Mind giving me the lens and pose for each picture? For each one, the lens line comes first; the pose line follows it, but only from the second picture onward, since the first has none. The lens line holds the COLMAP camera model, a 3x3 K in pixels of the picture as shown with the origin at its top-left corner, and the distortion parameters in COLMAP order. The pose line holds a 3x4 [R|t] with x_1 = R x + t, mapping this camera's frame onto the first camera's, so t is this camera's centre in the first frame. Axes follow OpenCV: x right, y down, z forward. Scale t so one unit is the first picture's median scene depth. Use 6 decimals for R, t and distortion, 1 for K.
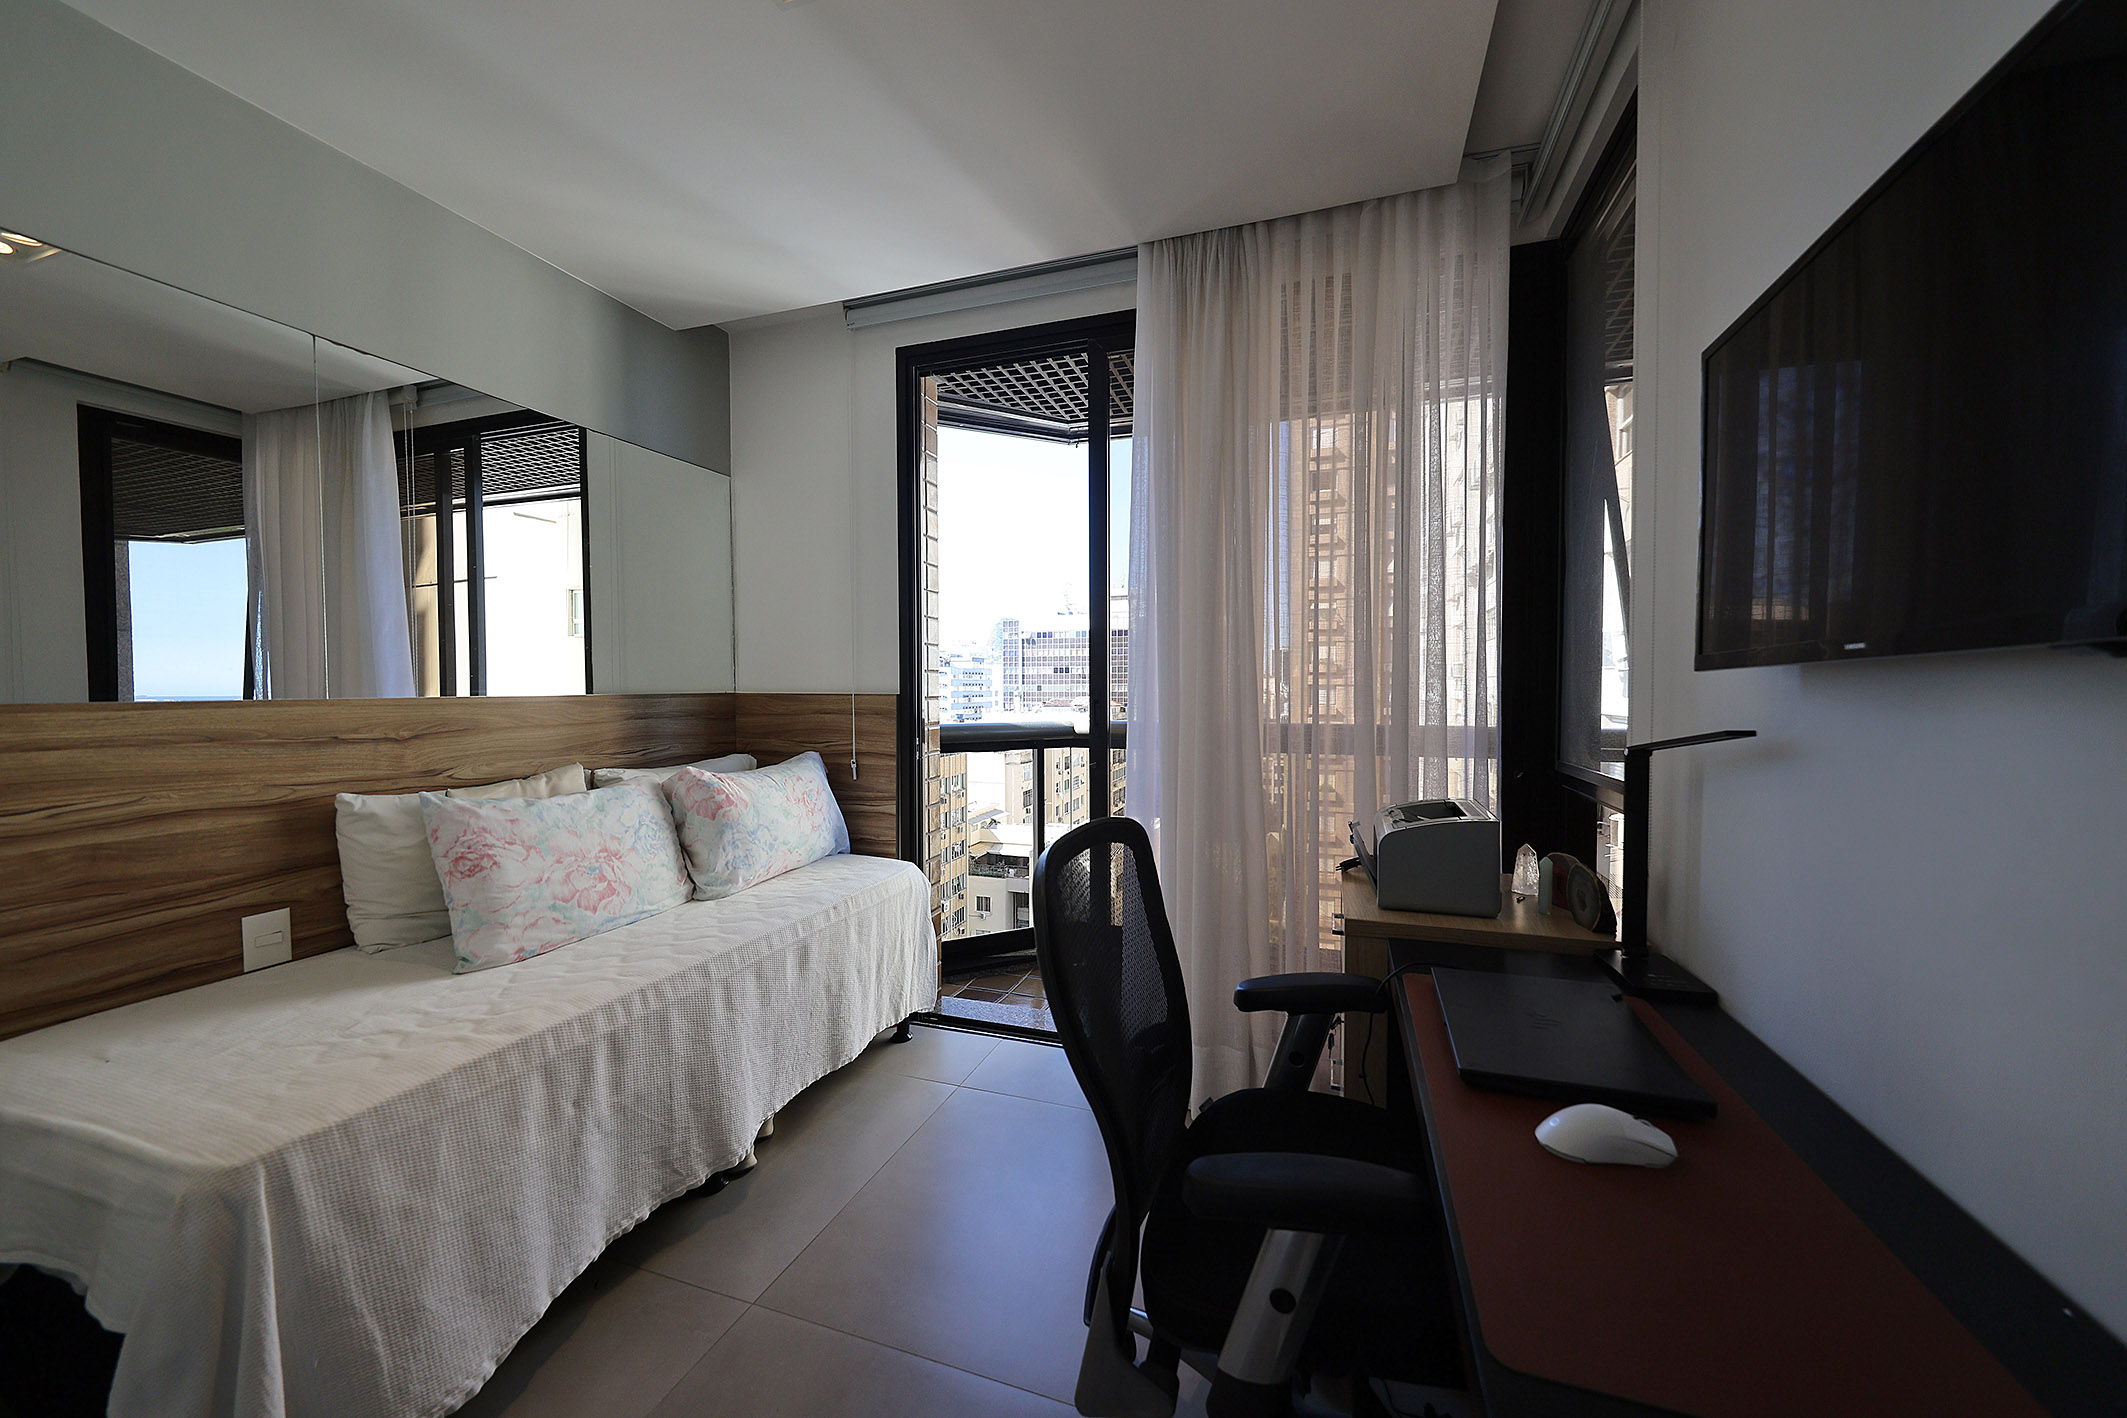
lens RADIAL K [[788.7, 0, 1073.5], [0, 788.7, 710.5], [0, 0, 1]] dist [0.000261, 0.000177]
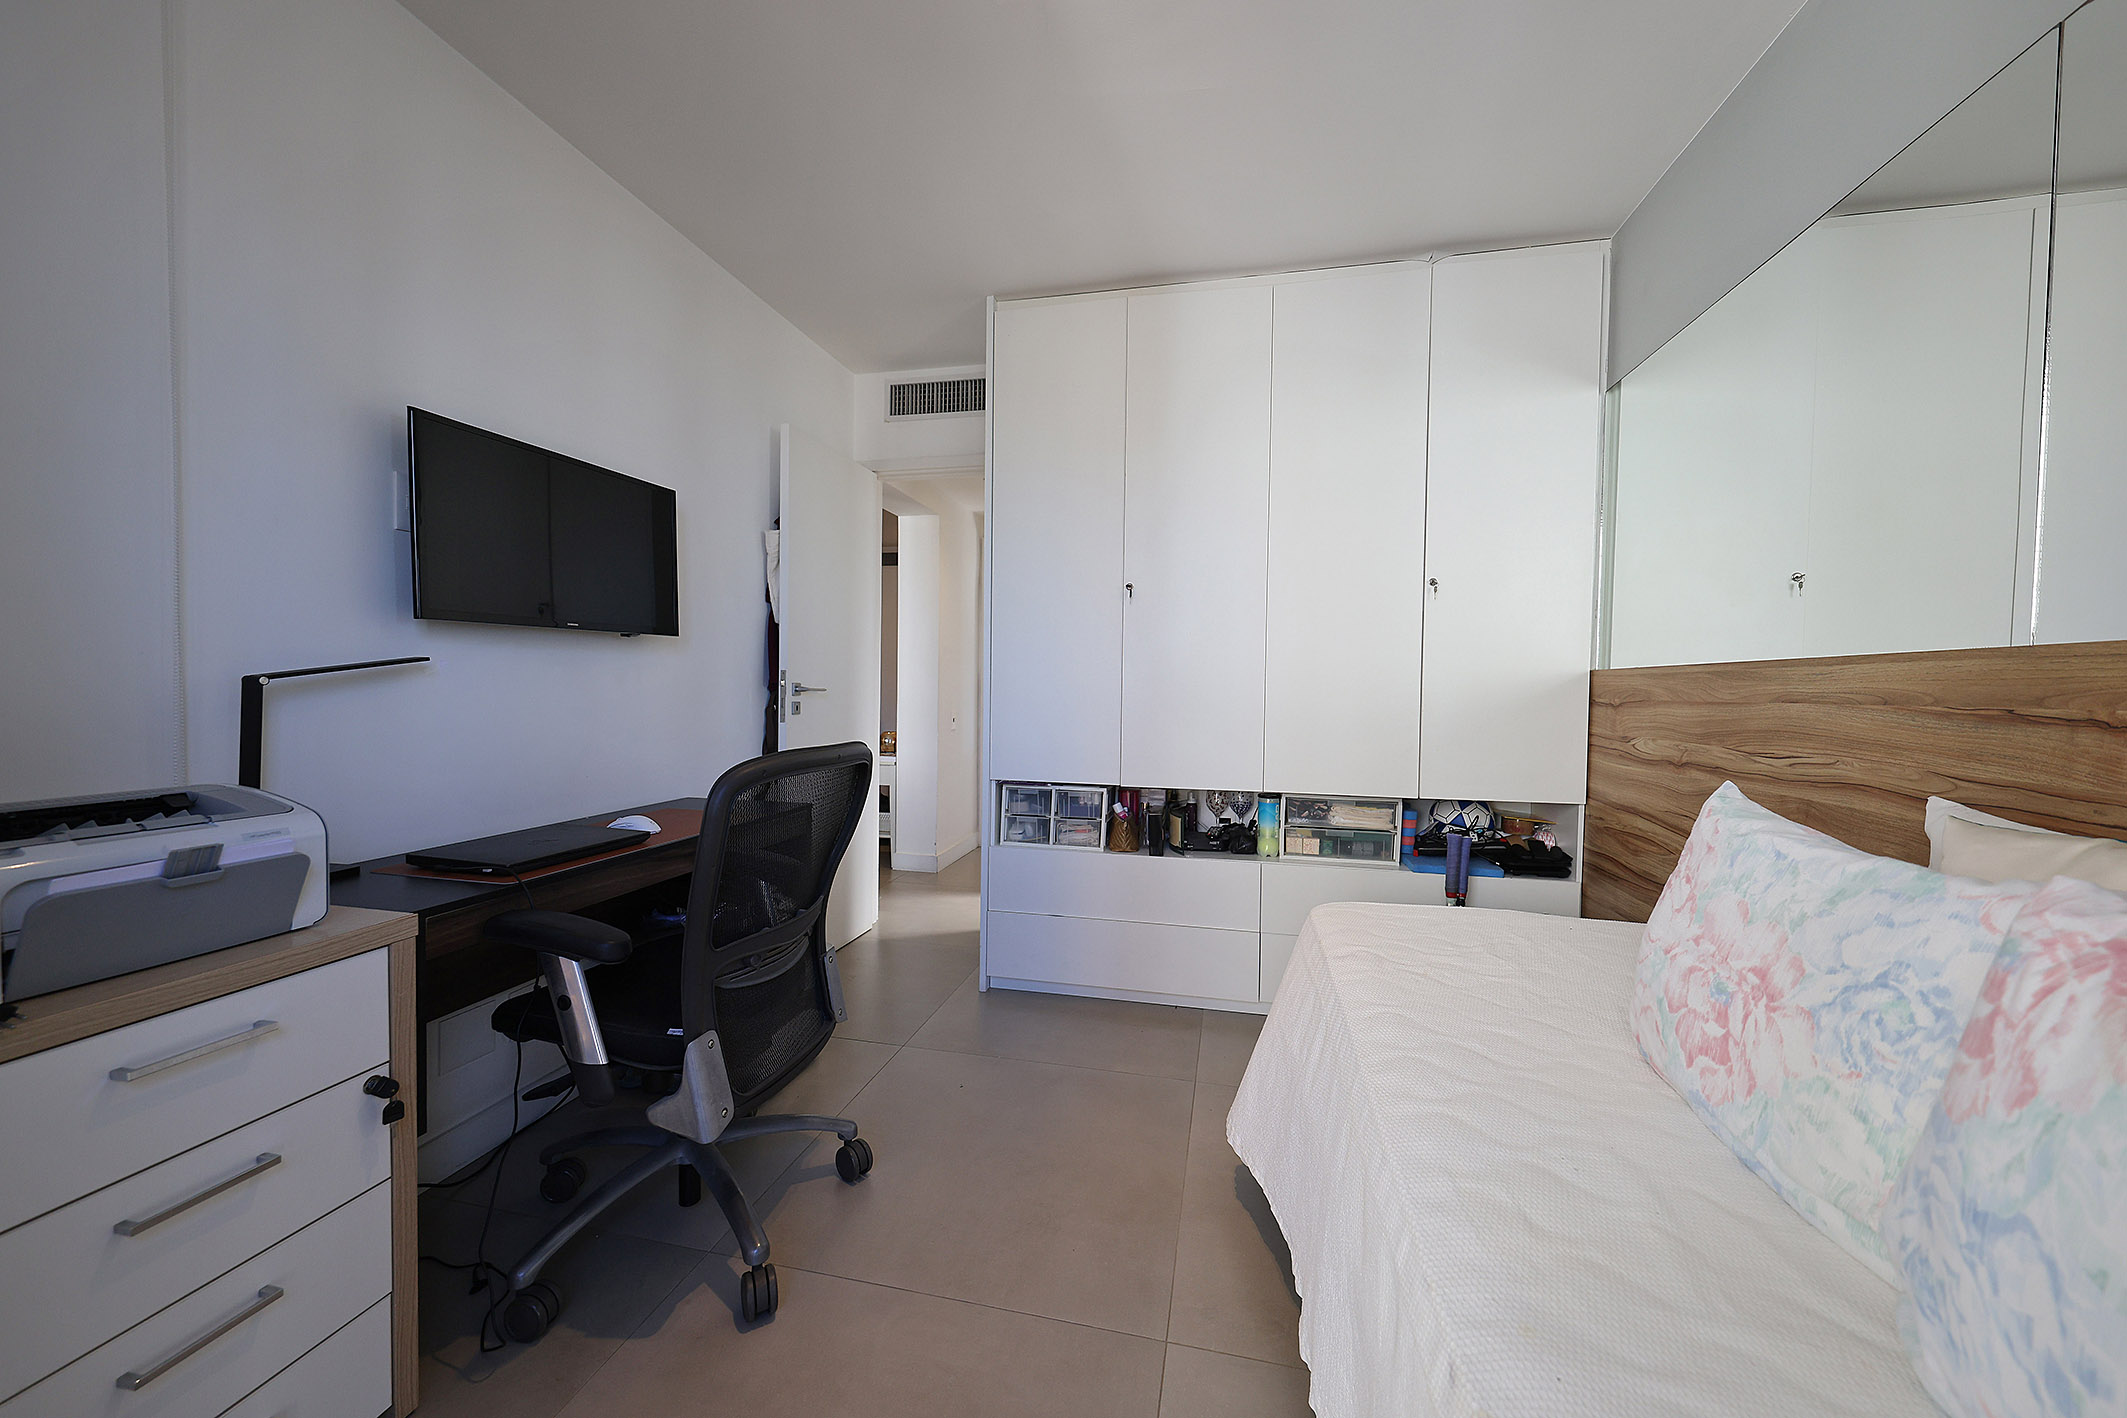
lens RADIAL K [[788.7, 0, 1073.5], [0, 788.7, 710.5], [0, 0, 1]] dist [0.000261, 0.000177]
pose [[-0.993264, -0.007588, -0.115627, -0.165498], [-0.014842, 0.997965, 0.062006, 0.007280], [0.114921, 0.063304, -0.991356, 1.480350]]
